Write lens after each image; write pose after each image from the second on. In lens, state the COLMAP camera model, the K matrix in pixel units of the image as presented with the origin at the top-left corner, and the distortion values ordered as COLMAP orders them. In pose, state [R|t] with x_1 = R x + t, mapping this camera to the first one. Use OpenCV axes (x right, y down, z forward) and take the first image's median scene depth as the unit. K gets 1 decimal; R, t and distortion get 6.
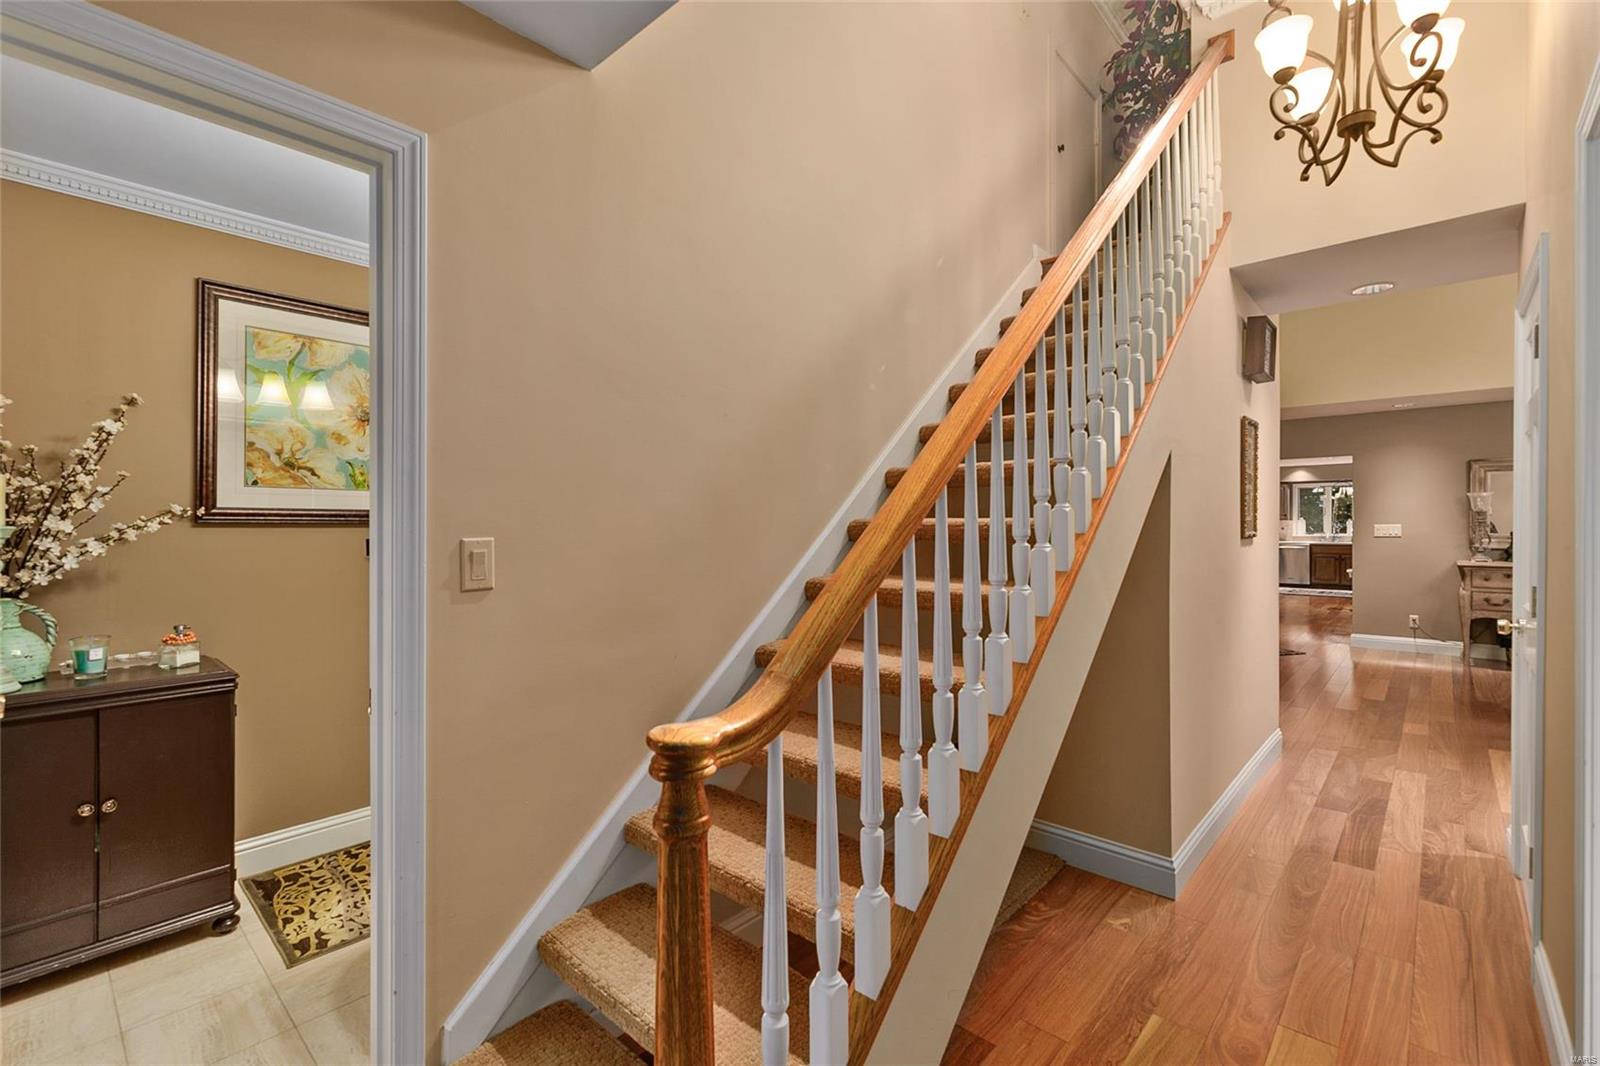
lens RADIAL K [[701.4, 0, 802.4], [0, 701.4, 527.4], [0, 0, 1]] dist [0.002507, 0.000367]
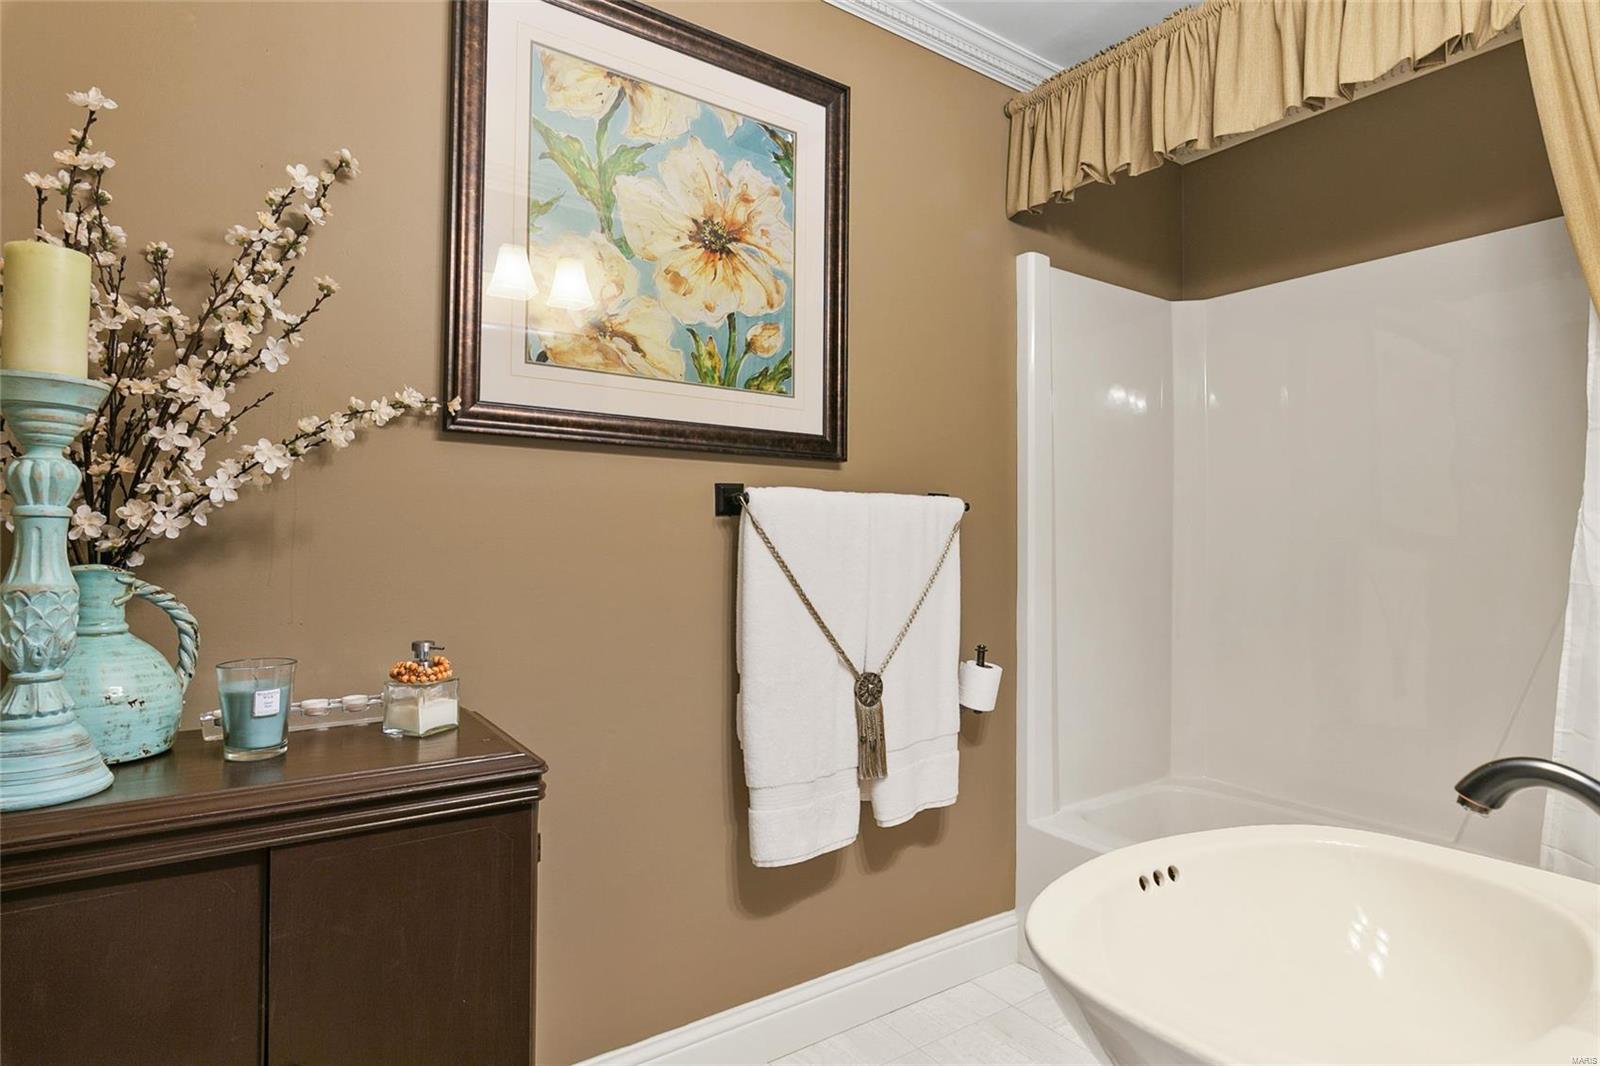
lens RADIAL K [[841.2, 0, 799.1], [0, 841.2, 534.7], [0, 0, 1]] dist [0.001639, 0.000203]
pose [[0.972583, 0.009541, -0.232362, -0.559036], [-0.012287, 0.999871, -0.010373, 0.078064], [0.232233, 0.012944, 0.972574, 0.563516]]
